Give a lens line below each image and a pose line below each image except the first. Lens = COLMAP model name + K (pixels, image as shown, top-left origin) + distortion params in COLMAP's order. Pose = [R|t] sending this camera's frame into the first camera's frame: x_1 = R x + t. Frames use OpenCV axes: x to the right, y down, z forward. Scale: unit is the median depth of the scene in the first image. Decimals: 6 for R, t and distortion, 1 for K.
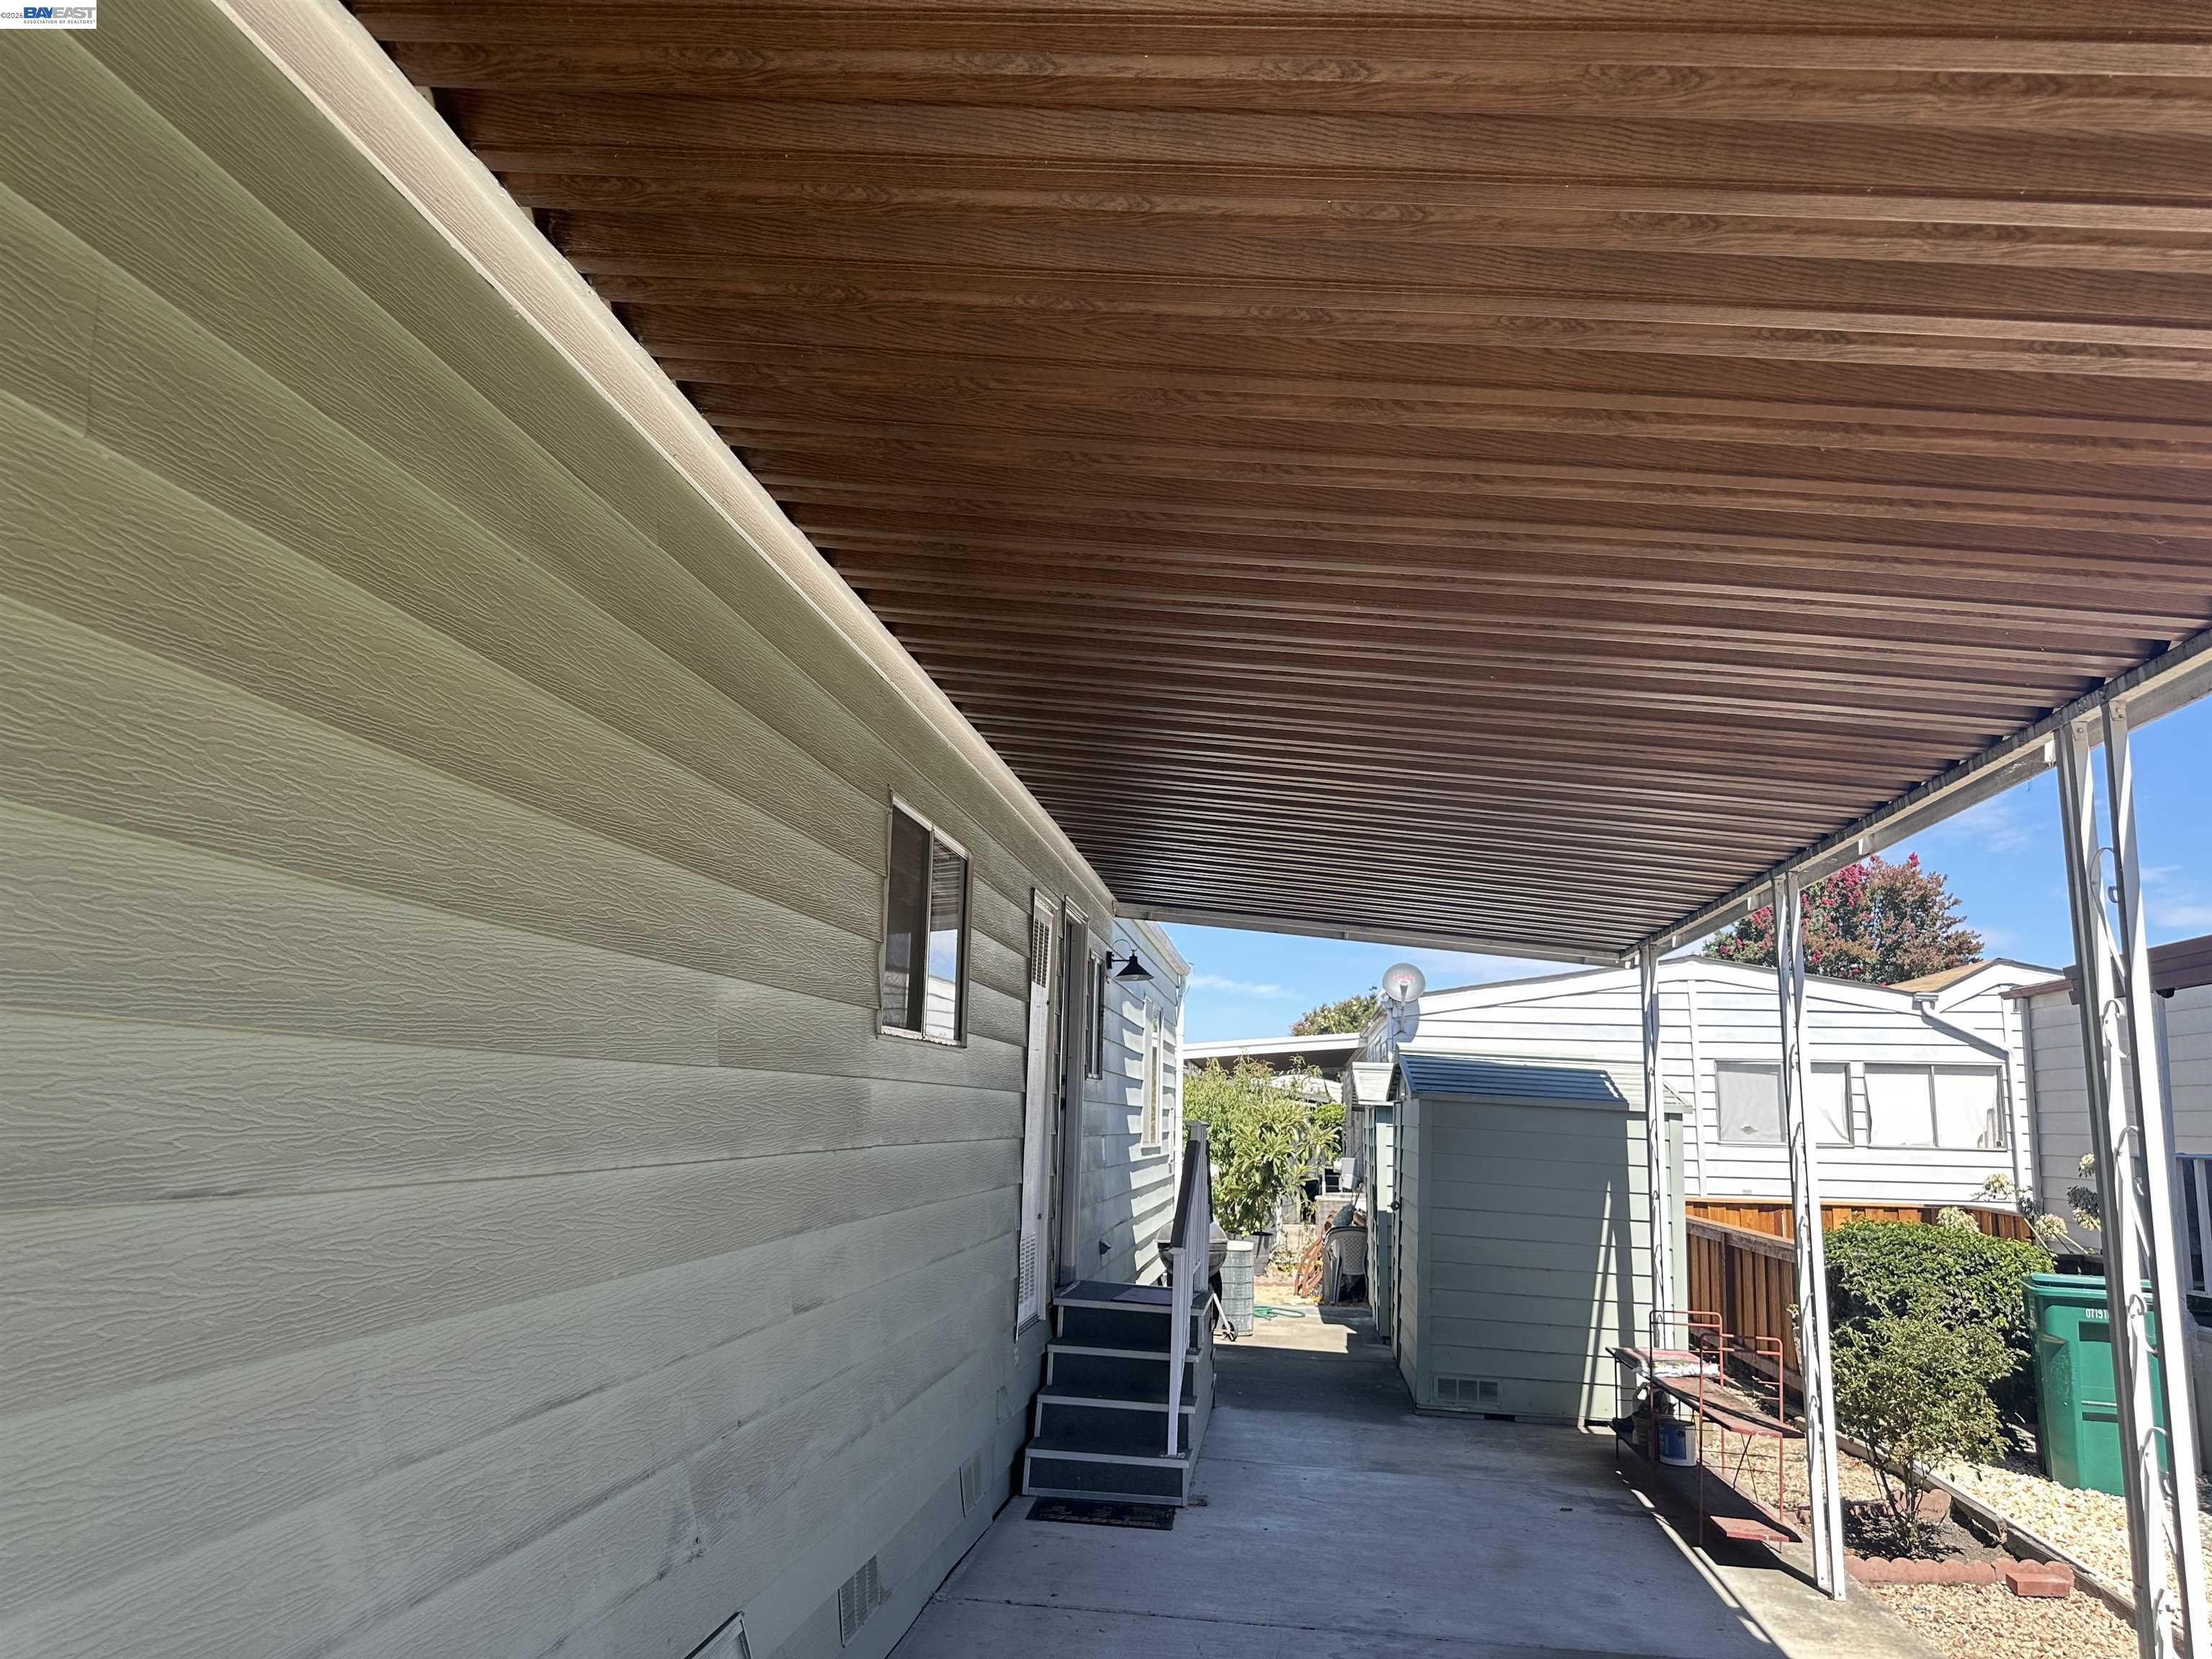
lens RADIAL K [[1564.7, 0, 1106.0], [0, 1564.7, 829.5], [0, 0, 1]] dist [0.140368, -0.234465]
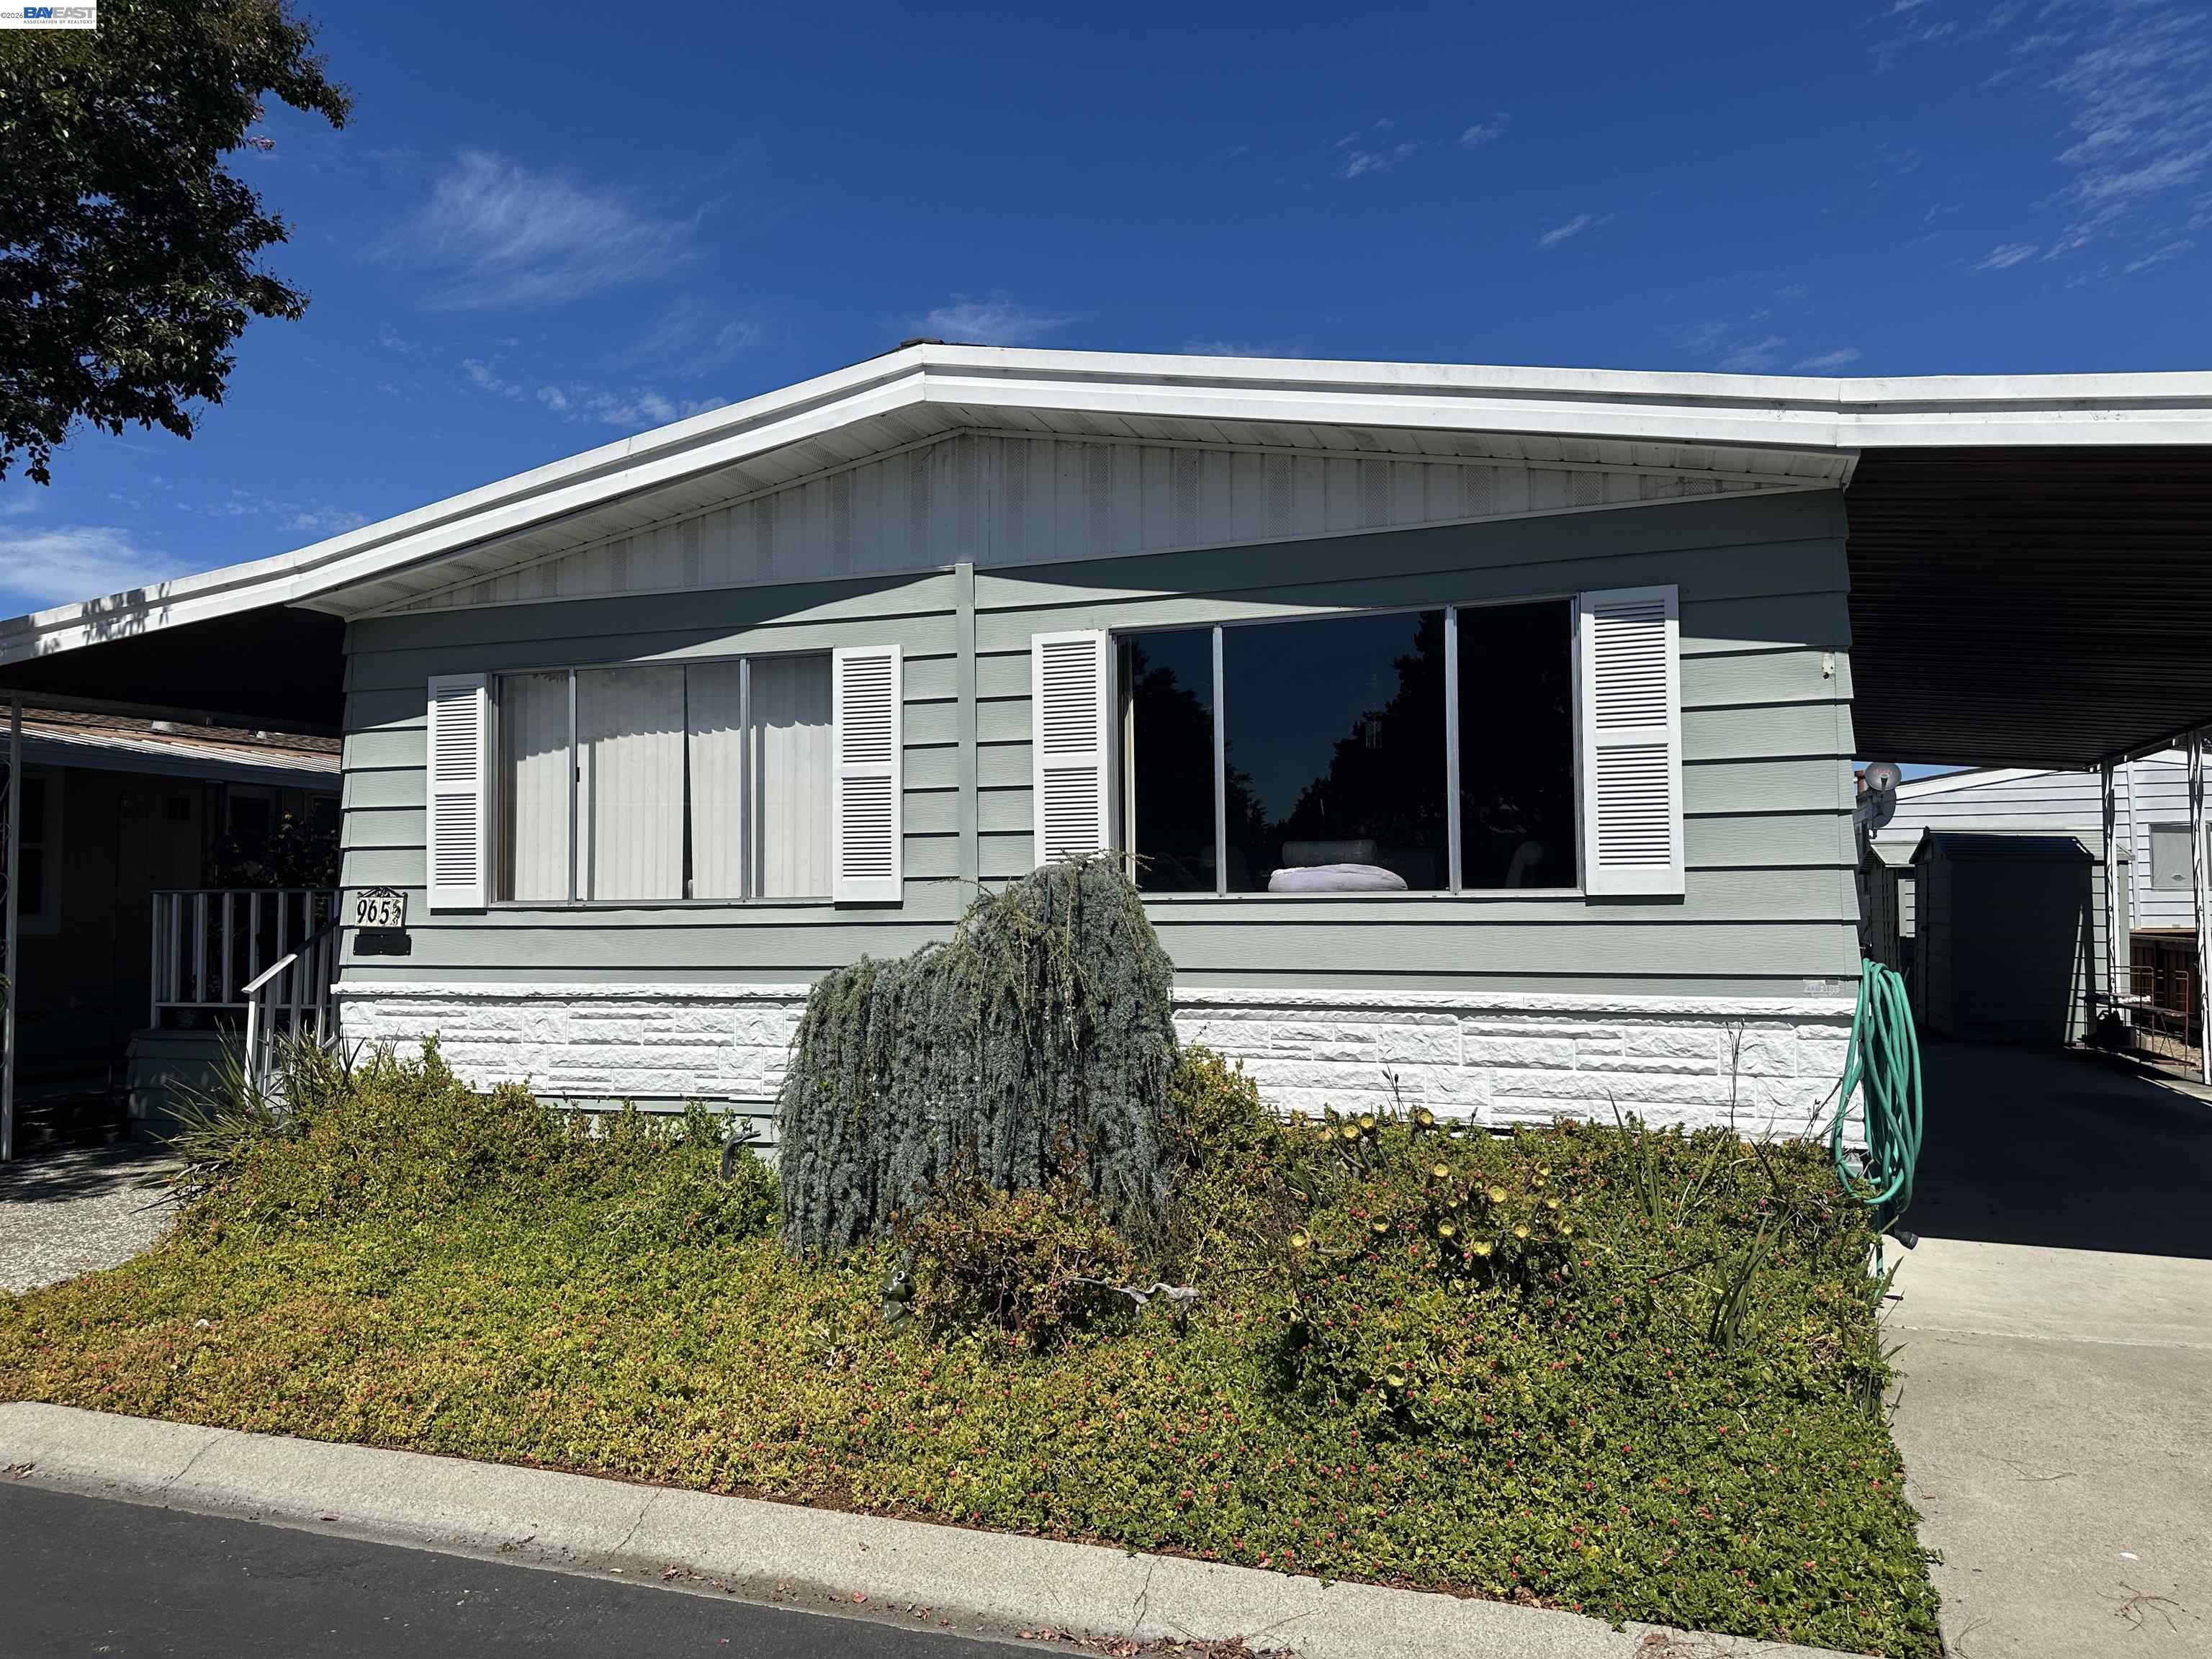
lens RADIAL K [[1564.7, 0, 1106.0], [0, 1564.7, 829.5], [0, 0, 1]] dist [0.140368, -0.234465]
pose [[0.975179, -0.043374, -0.217129, -0.284385], [0.070985, 0.990108, 0.121024, -0.117465], [0.209732, -0.133433, 0.968611, -0.747405]]
